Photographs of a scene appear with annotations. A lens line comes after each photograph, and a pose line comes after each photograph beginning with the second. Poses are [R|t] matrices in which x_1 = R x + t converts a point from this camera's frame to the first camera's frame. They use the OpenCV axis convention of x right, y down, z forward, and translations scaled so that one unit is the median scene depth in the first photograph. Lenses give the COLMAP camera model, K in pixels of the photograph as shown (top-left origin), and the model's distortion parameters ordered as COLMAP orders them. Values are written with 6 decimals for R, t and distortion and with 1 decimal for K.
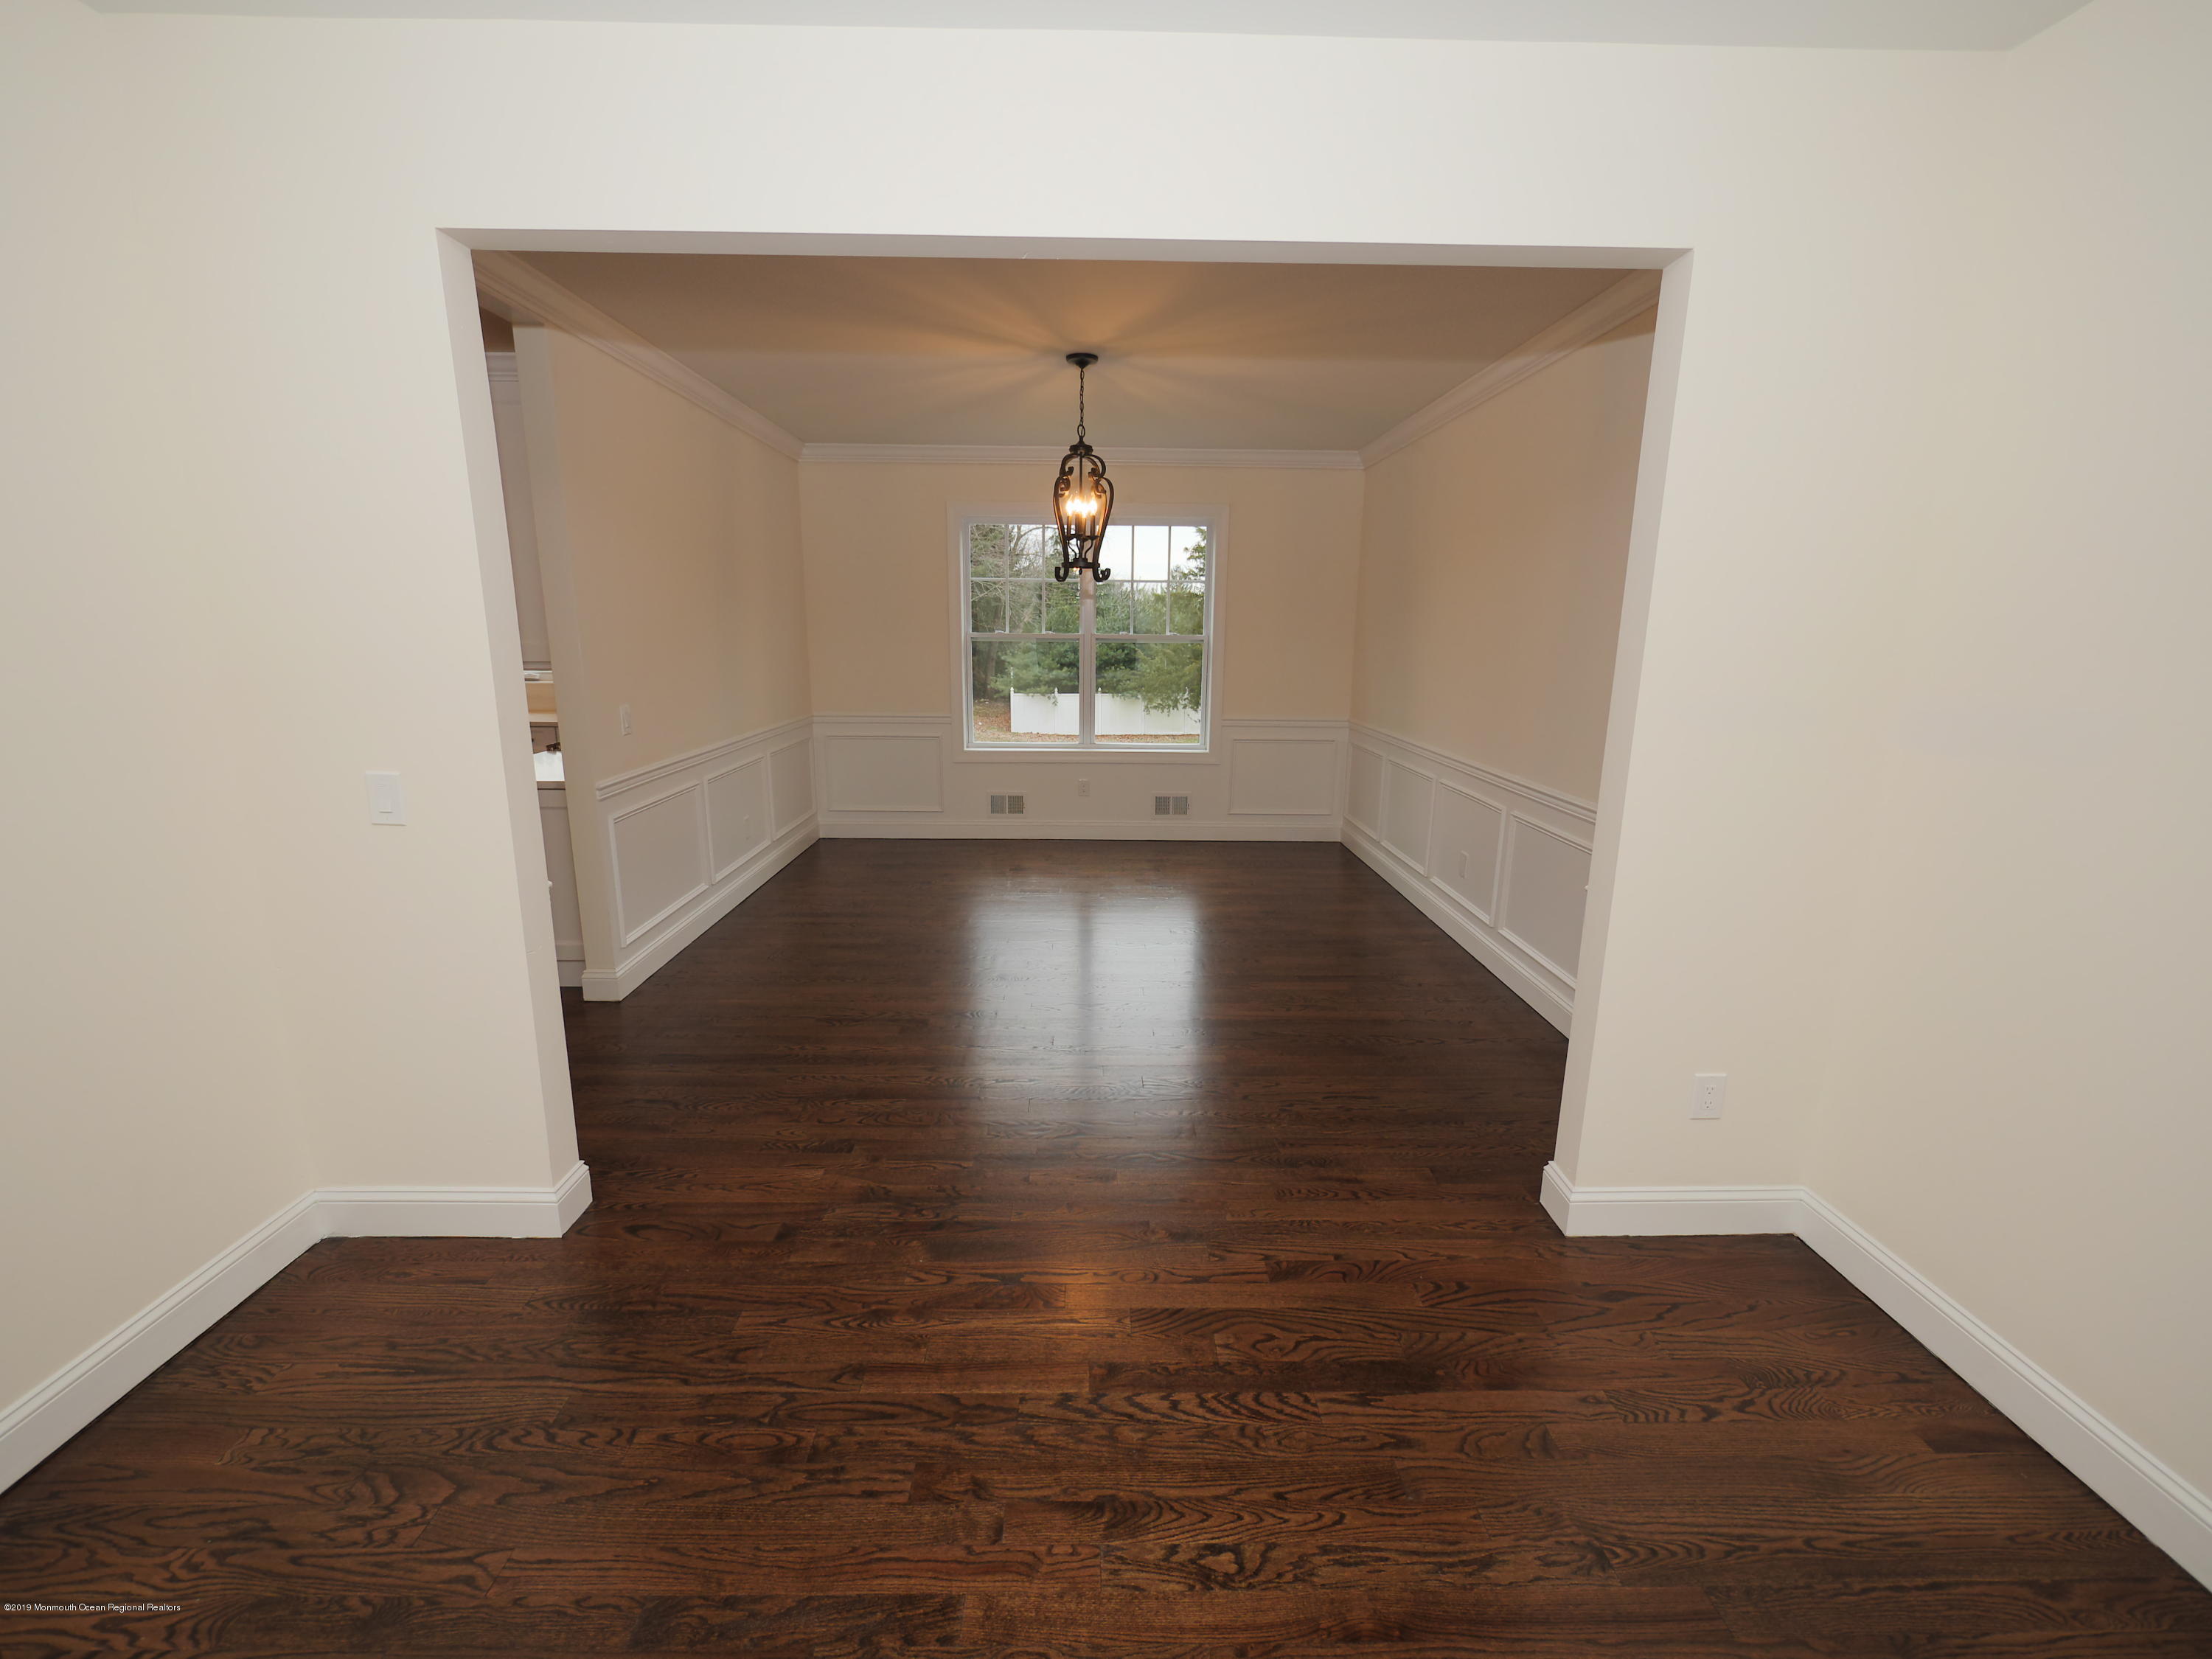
lens RADIAL K [[936.6, 0, 1104.1], [0, 936.6, 826.6], [0, 0, 1]] dist [-0.001175, 0.000097]
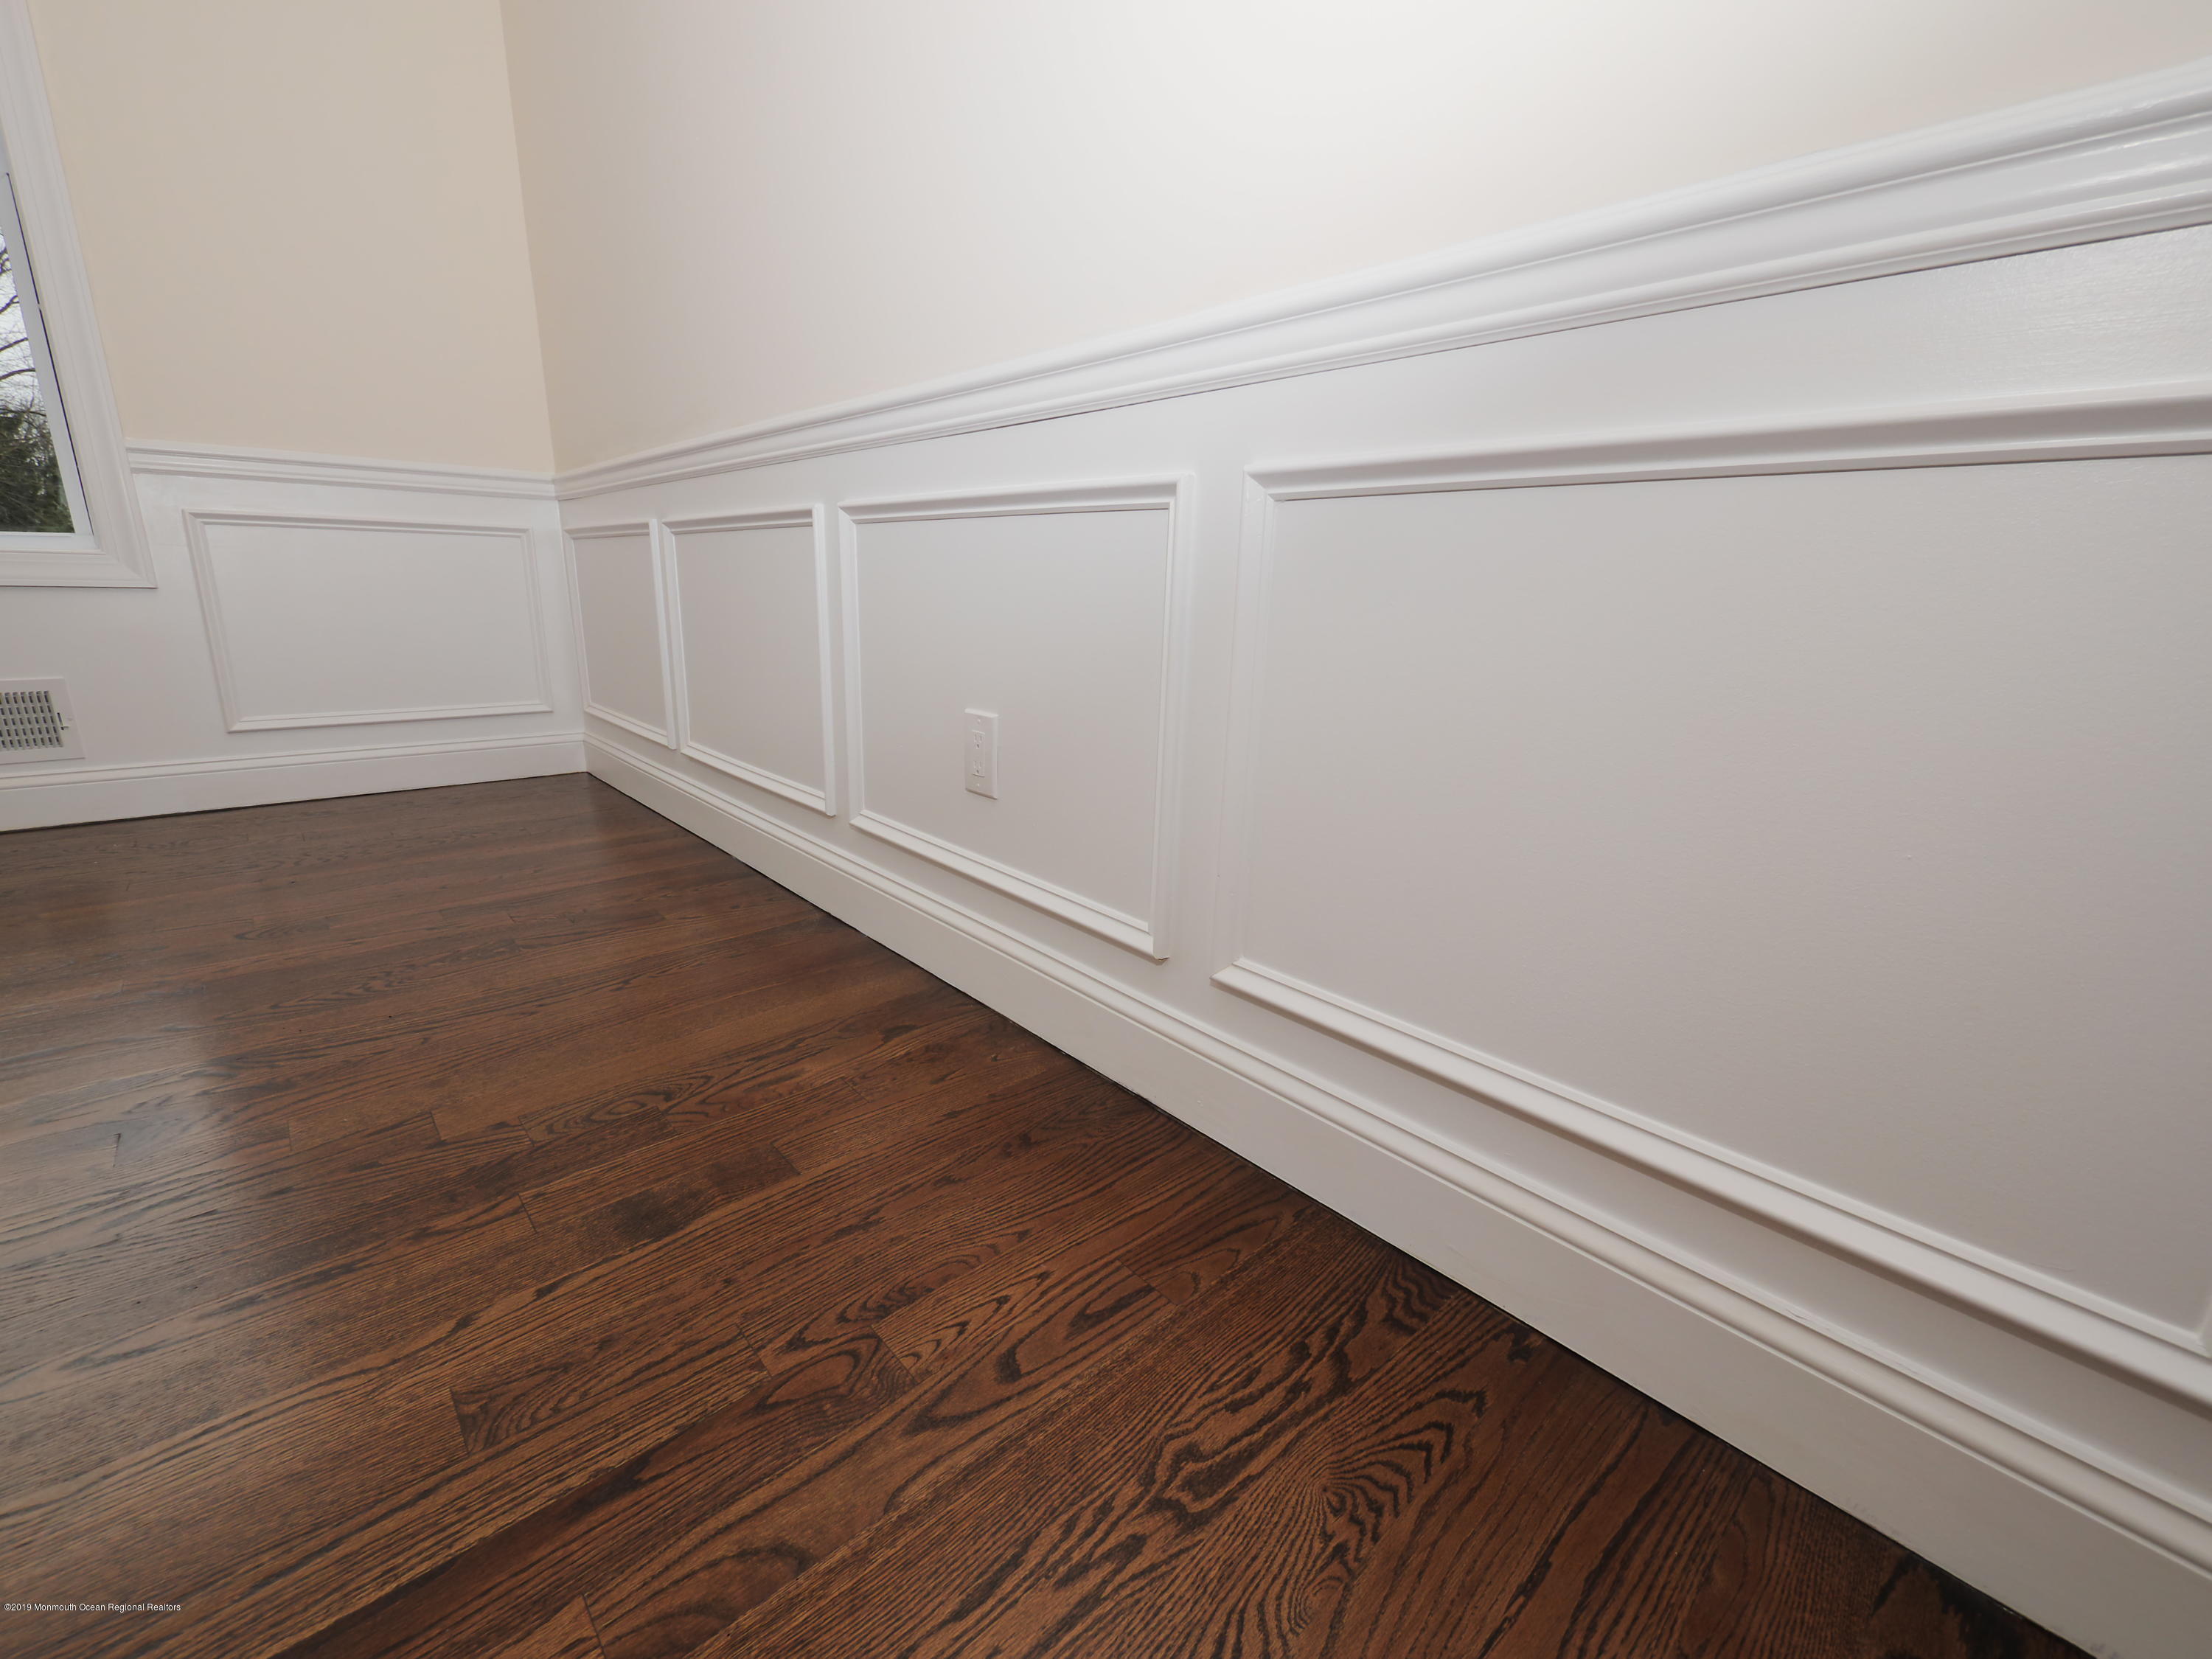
lens RADIAL K [[936.6, 0, 1104.1], [0, 936.6, 826.6], [0, 0, 1]] dist [-0.001175, 0.000097]
pose [[0.750234, -0.155752, 0.642565, 0.239984], [0.115693, 0.987788, 0.104352, 0.038359], [-0.650971, -0.003949, 0.759092, 0.827923]]
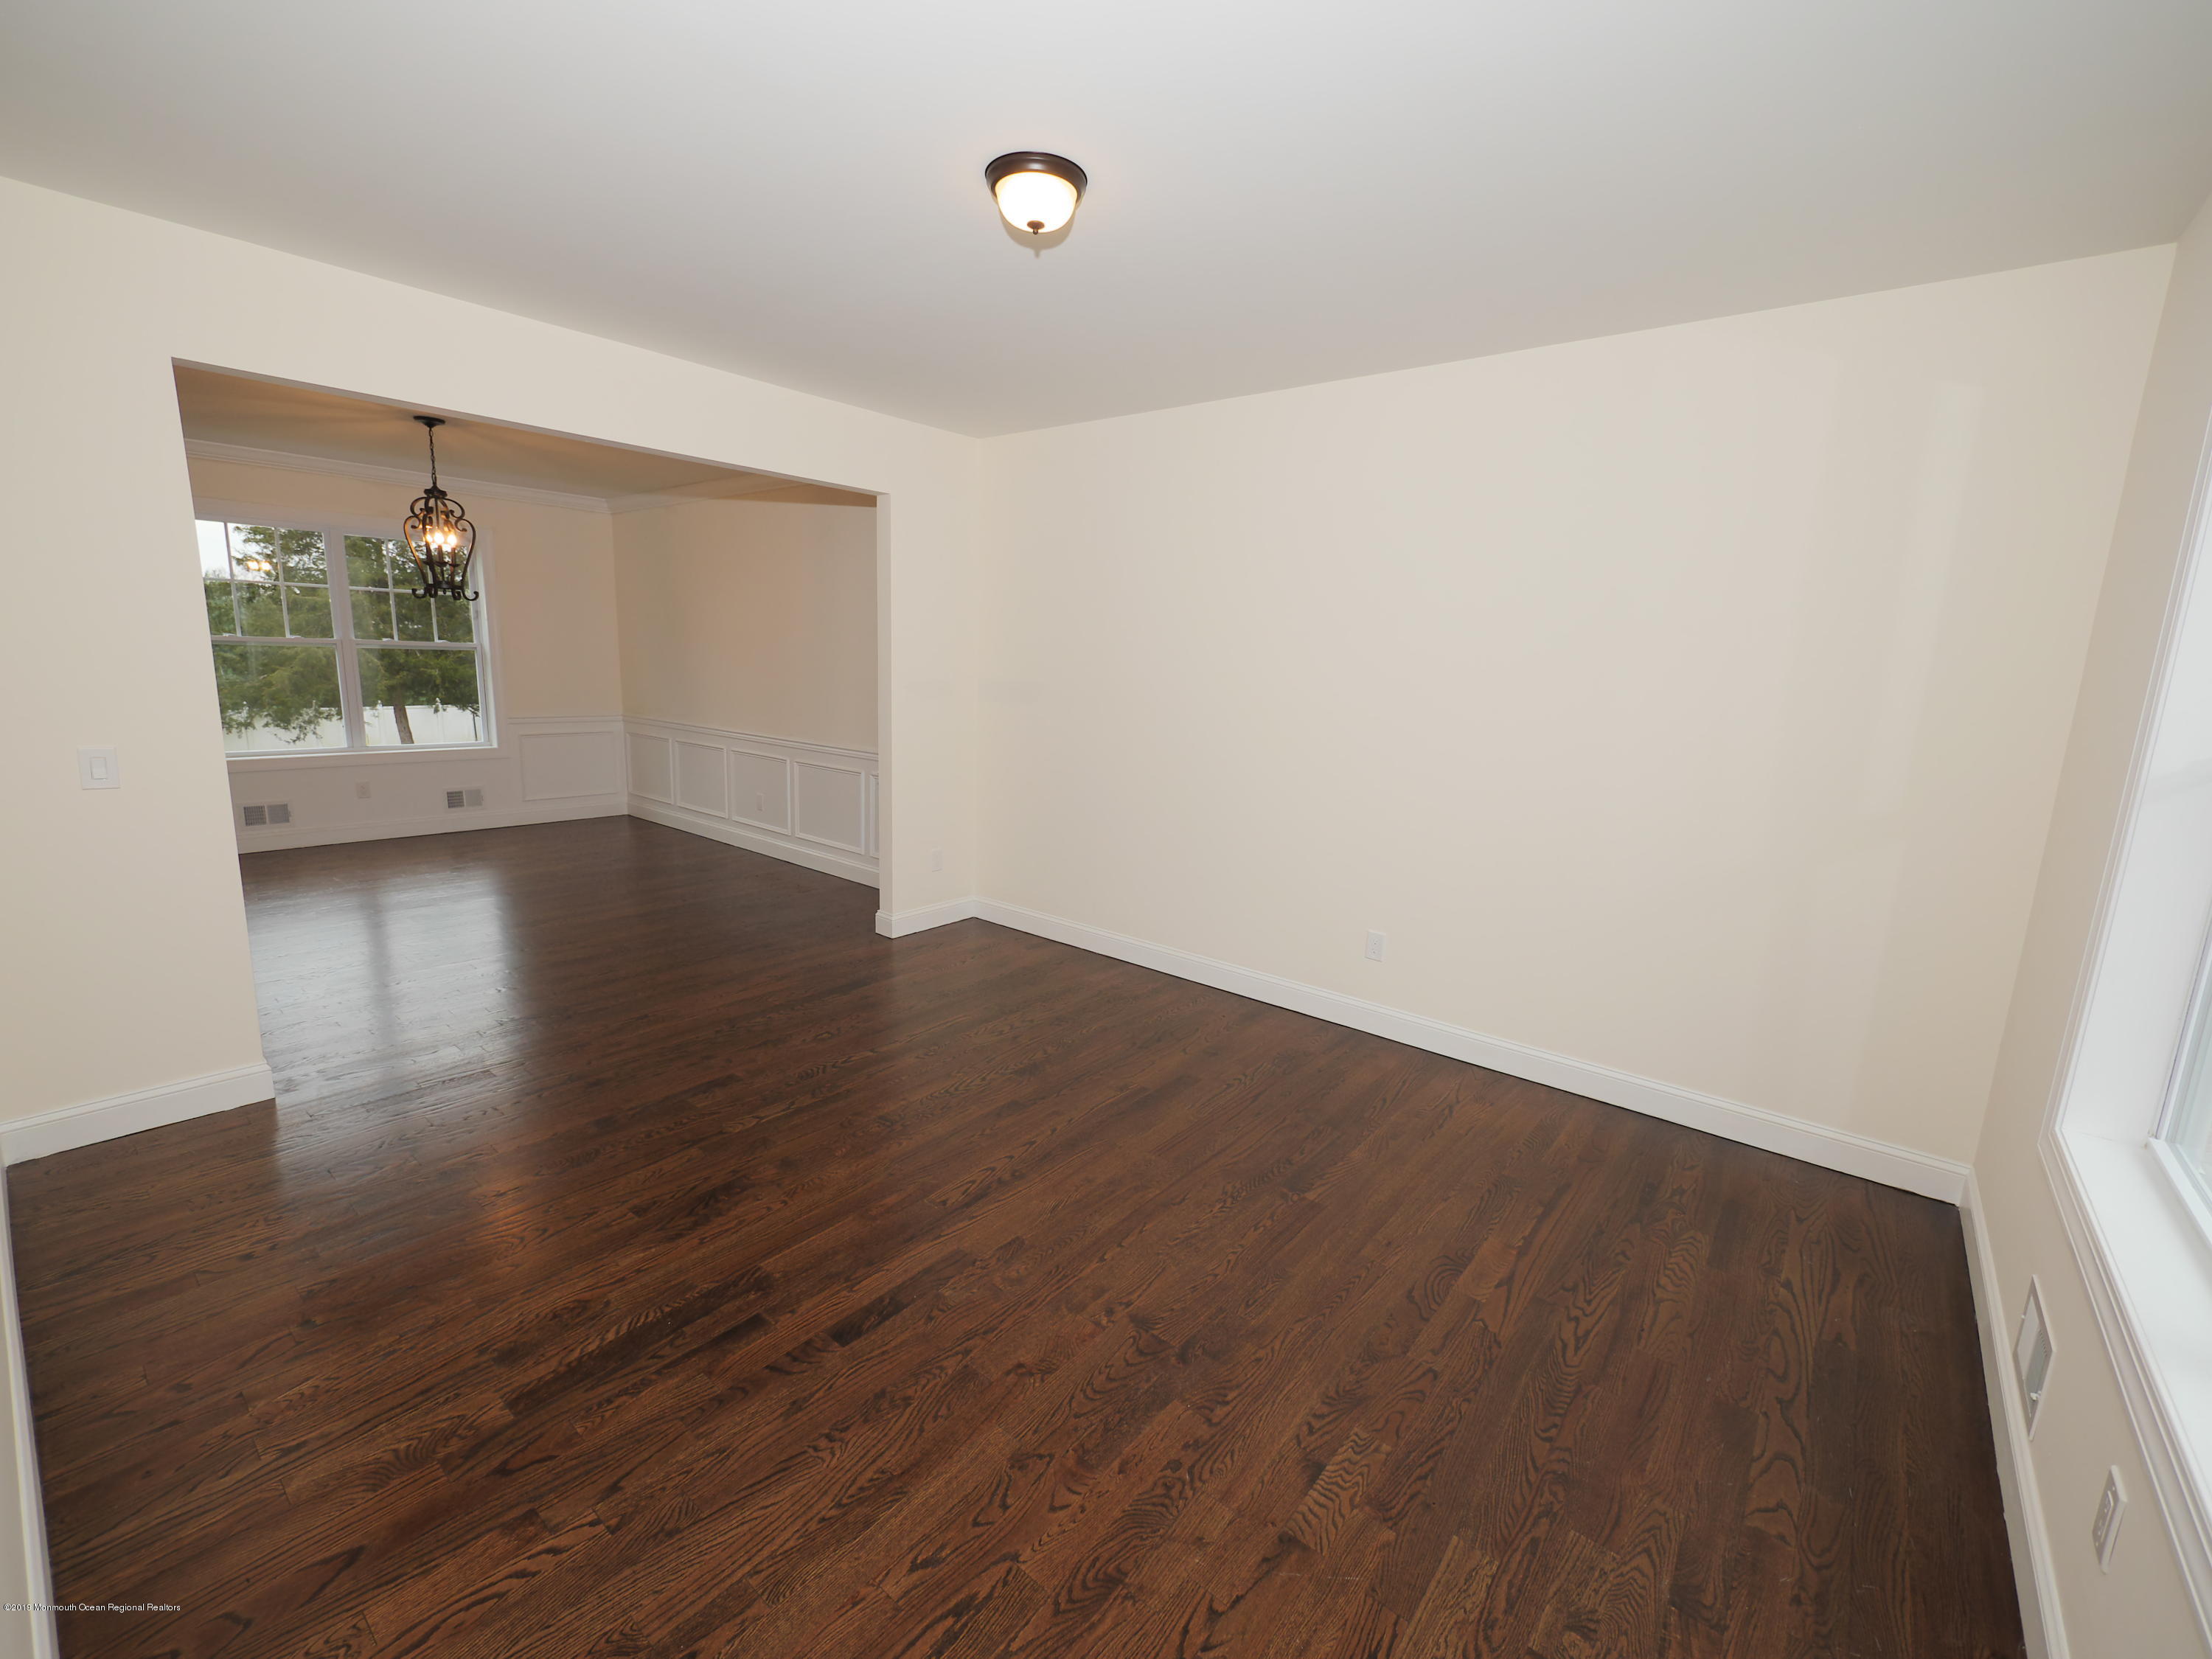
lens RADIAL K [[936.6, 0, 1104.1], [0, 936.6, 826.6], [0, 0, 1]] dist [-0.001175, 0.000097]
pose [[0.645496, -0.125068, 0.753454, -0.438300], [0.131666, 0.989954, 0.051526, 0.083603], [-0.752329, 0.065944, 0.655479, -0.438017]]
